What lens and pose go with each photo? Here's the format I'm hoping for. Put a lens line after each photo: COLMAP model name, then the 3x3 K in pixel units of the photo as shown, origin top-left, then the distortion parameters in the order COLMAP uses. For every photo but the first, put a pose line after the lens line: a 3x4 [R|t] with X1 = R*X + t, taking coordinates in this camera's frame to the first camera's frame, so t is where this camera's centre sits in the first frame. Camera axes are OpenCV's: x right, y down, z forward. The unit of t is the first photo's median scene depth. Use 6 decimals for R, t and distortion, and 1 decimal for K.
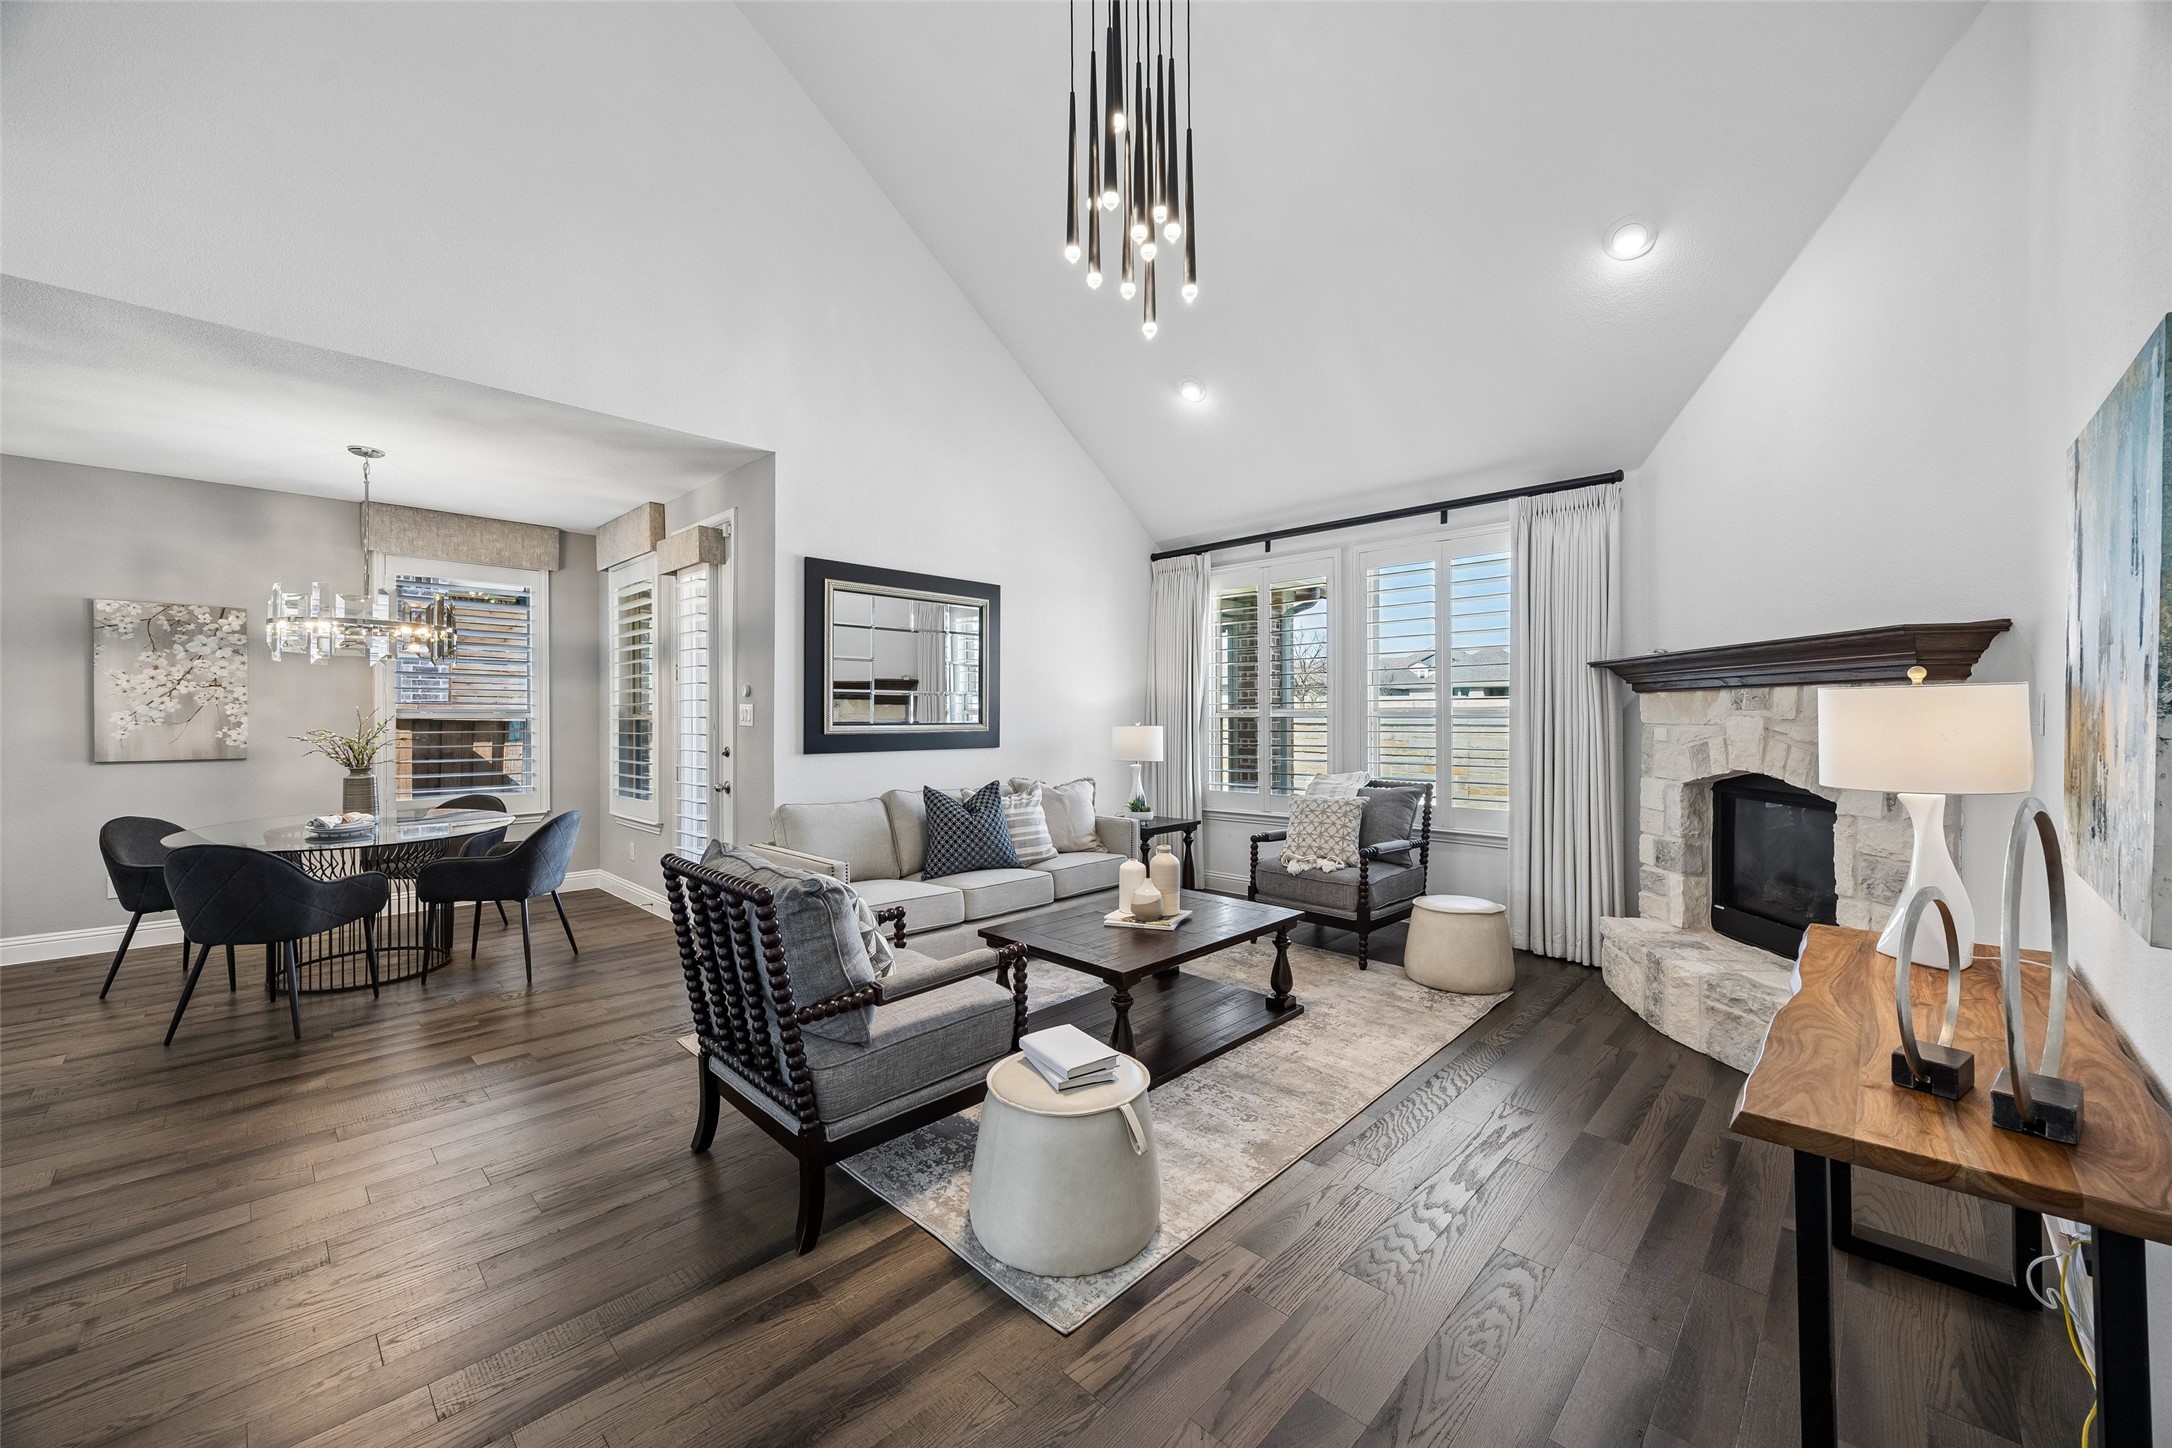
lens RADIAL K [[832.6, 0, 1089.5], [0, 832.6, 721.7], [0, 0, 1]] dist [-0.000128, 0.000019]
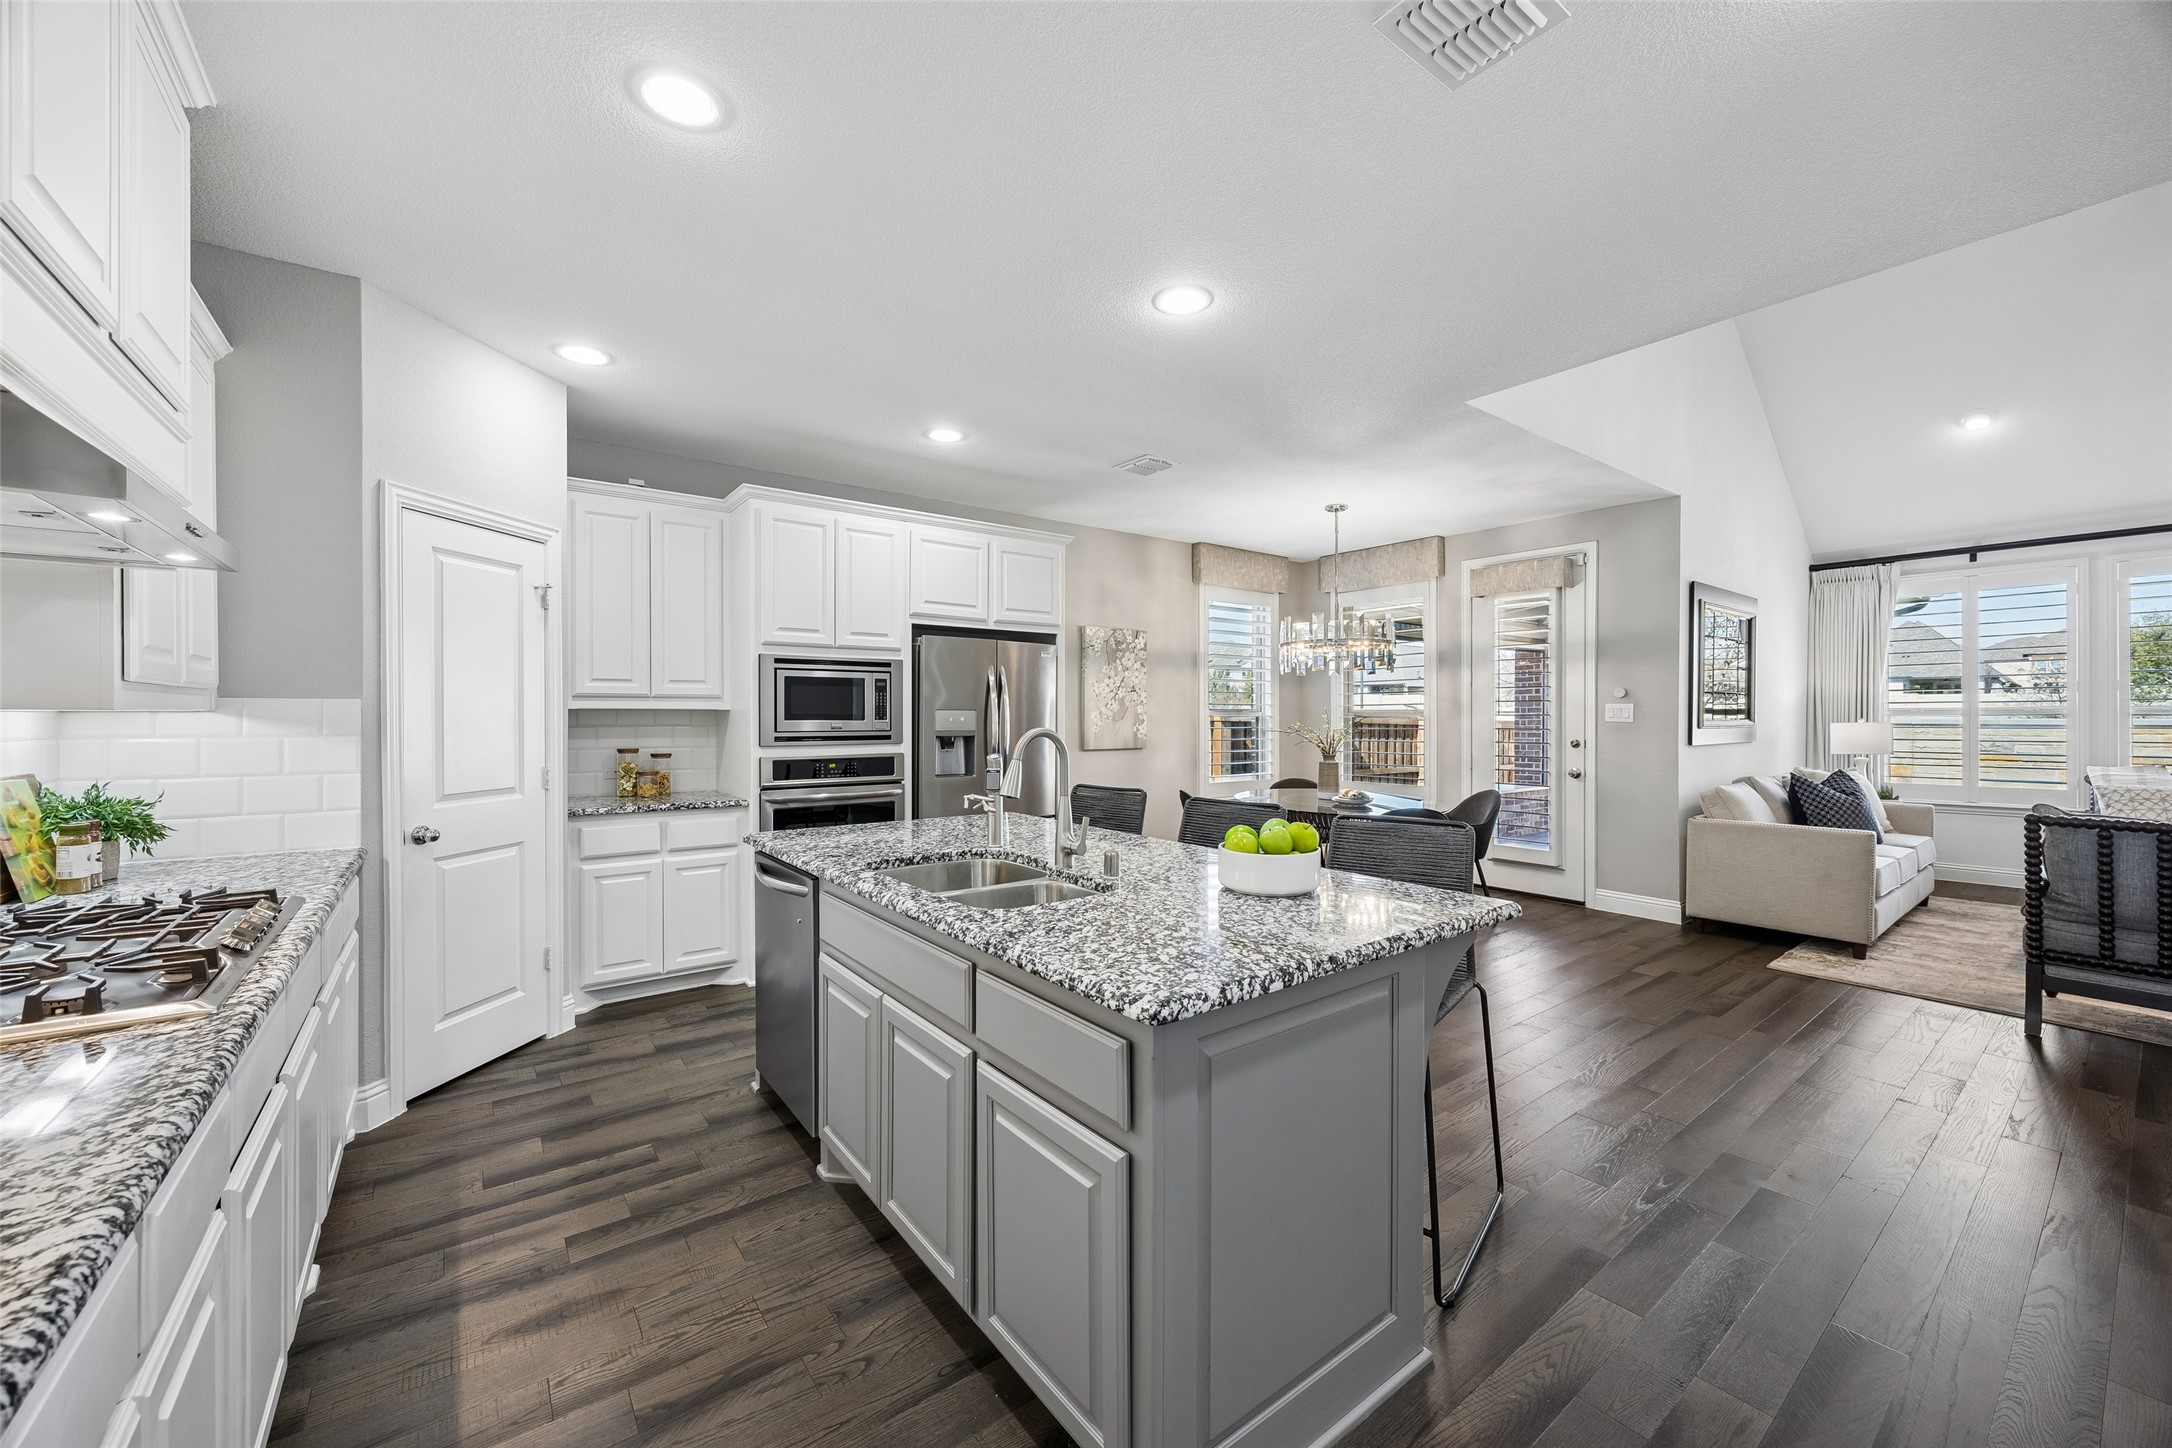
lens RADIAL K [[832.6, 0, 1089.1], [0, 832.6, 720.3], [0, 0, 1]] dist [-0.000128, 0.000019]
pose [[0.990158, -0.001197, -0.139950, -1.068117], [0.000747, 0.999994, -0.003264, 0.006536], [0.139953, 0.003127, 0.990153, -0.323677]]
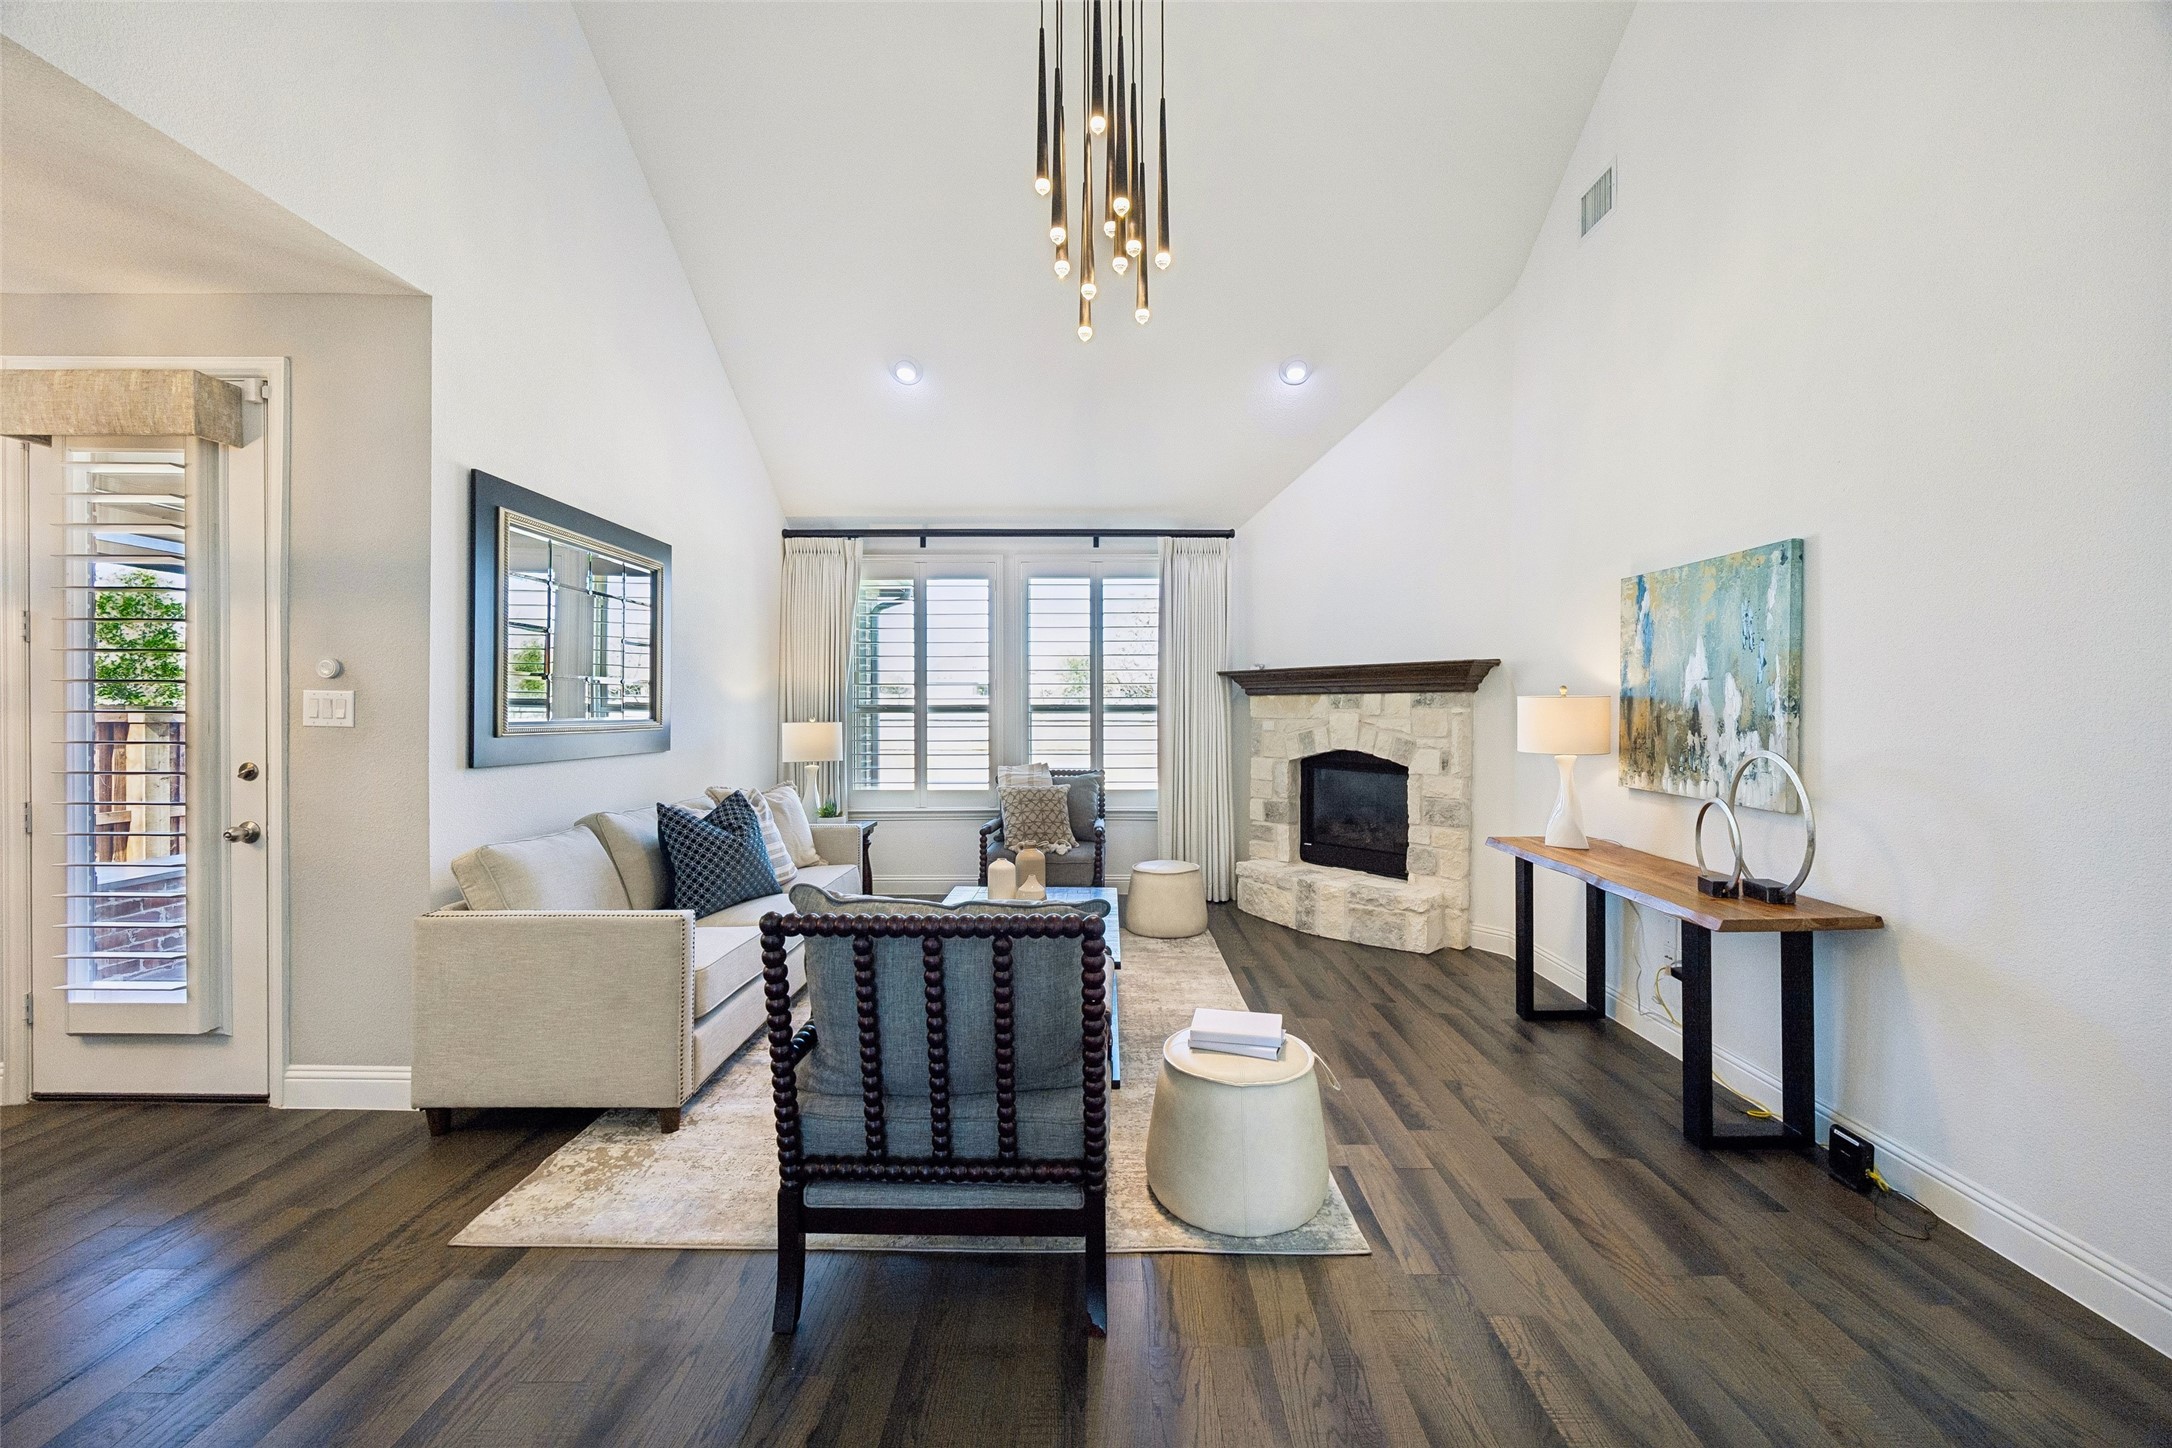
lens RADIAL K [[832.6, 0, 1097.7], [0, 832.6, 722.2], [0, 0, 1]] dist [-0.000128, 0.000019]
pose [[0.717919, -0.006666, 0.696095, -0.458859], [0.002279, 0.999971, 0.007227, -0.001414], [-0.696123, -0.003602, 0.717913, 0.186848]]
